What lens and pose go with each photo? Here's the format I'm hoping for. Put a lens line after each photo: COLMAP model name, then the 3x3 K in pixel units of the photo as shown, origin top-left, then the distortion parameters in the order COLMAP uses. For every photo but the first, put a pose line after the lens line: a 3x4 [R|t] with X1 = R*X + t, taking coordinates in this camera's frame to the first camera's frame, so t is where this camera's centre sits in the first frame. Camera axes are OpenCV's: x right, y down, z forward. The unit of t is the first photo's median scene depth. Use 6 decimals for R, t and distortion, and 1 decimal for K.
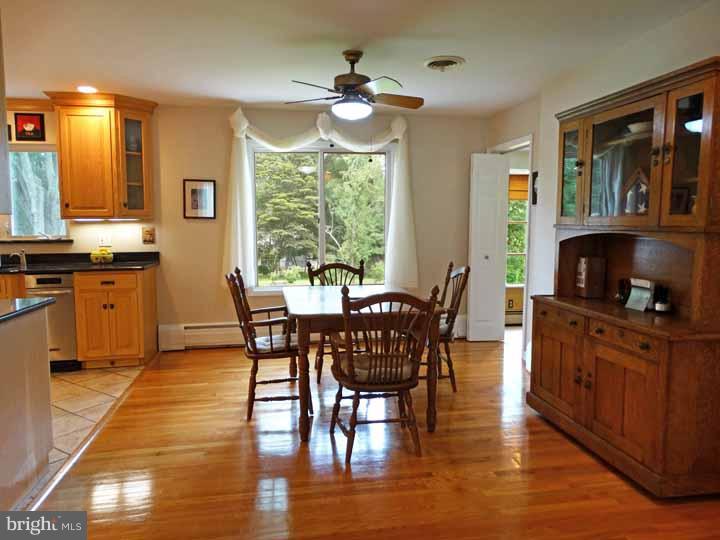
lens RADIAL K [[504.8, 0, 346.3], [0, 504.8, 271.2], [0, 0, 1]] dist [-0.072087, -0.001318]
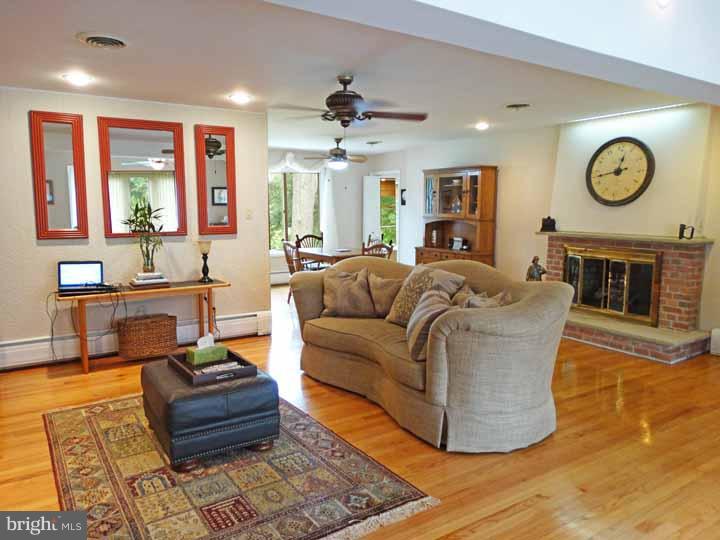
lens RADIAL K [[505.9, 0, 360.0], [0, 505.9, 270.0], [0, 0, 1]] dist [0.007907, 0.001355]
pose [[0.914099, -0.057181, 0.401440, -0.936632], [0.043816, 0.998139, 0.042403, 0.049561], [-0.403117, -0.021171, 0.914903, -1.218624]]
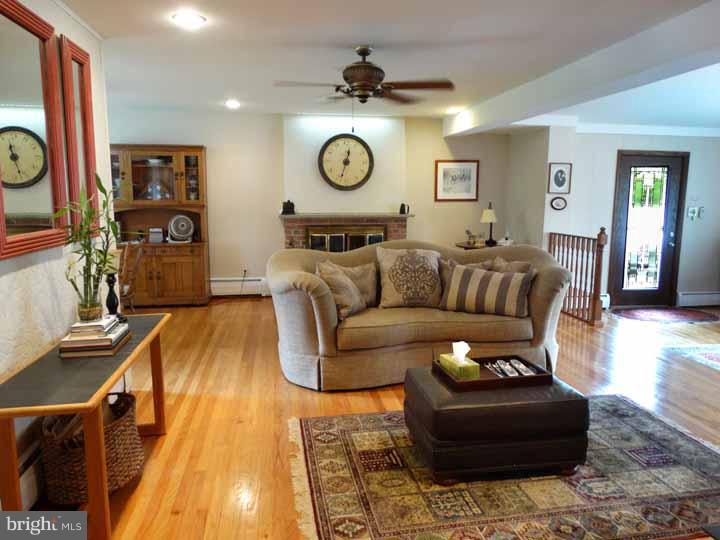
lens RADIAL K [[535.0, 0, 360.0], [0, 535.0, 270.0], [0, 0, 1]] dist [0.002378, 0.001943]
pose [[0.009350, -0.153620, 0.988086, -1.733007], [0.094919, 0.983804, 0.152056, -0.074696], [-0.995441, 0.092367, 0.023780, 0.042511]]
